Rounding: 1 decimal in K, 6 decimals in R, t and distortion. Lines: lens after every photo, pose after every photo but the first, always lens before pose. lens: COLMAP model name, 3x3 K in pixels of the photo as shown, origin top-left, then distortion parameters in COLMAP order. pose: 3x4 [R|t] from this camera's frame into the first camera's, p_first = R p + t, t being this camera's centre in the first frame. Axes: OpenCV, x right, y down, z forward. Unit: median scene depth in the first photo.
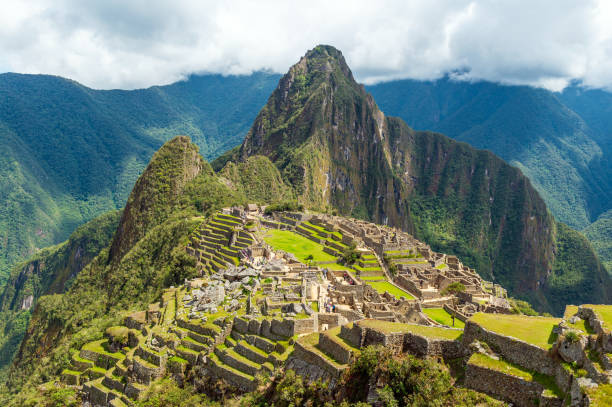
lens RADIAL K [[531.0, 0, 306.0], [0, 531.0, 203.5], [0, 0, 1]] dist [-0.009574, -0.002111]
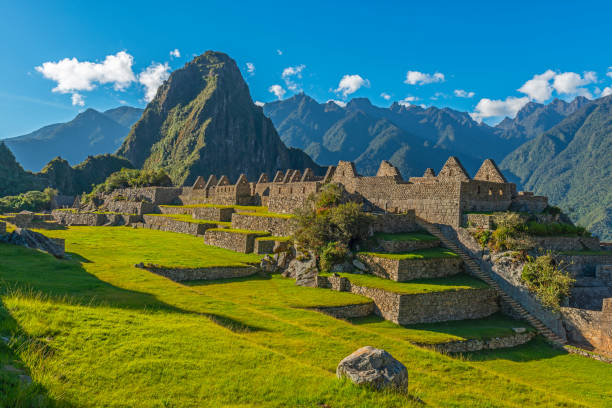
lens RADIAL K [[475.9, 0, 306.0], [0, 475.9, 204.0], [0, 0, 1]] dist [-0.019099, -0.002977]
pose [[0.977087, -0.010637, 0.212573, 0.014090], [0.038637, 0.991021, -0.128003, 0.039696], [-0.209303, 0.133283, 0.968725, 0.291086]]
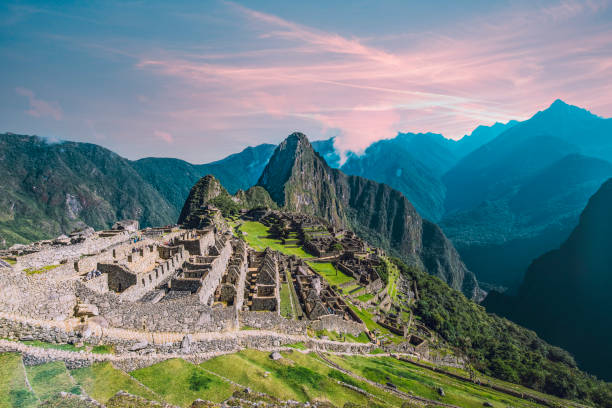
lens RADIAL K [[247.6, 0, 306.0], [0, 247.6, 204.0], [0, 0, 1]] dist [0.023459, -0.000203]
pose [[0.999225, -0.039352, -0.001259, 0.060287], [0.039213, 0.997548, -0.057969, 0.022744], [0.003537, 0.057875, 0.998318, 0.096298]]
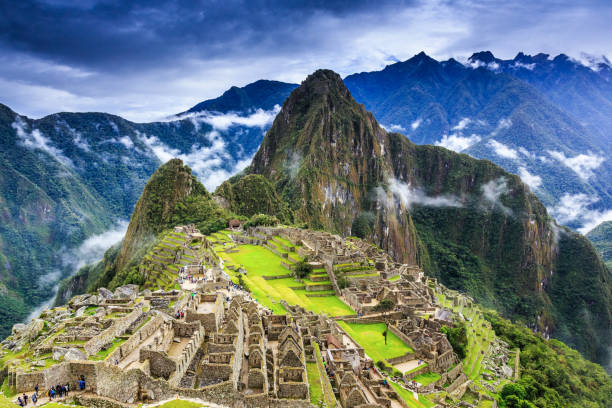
lens RADIAL K [[475.9, 0, 306.0], [0, 475.9, 204.0], [0, 0, 1]] dist [-0.019099, -0.002977]
pose [[0.996568, -0.039276, -0.072872, 0.061210], [0.037431, 0.998948, -0.026510, -0.000611], [0.073836, 0.023691, 0.996989, 0.040065]]
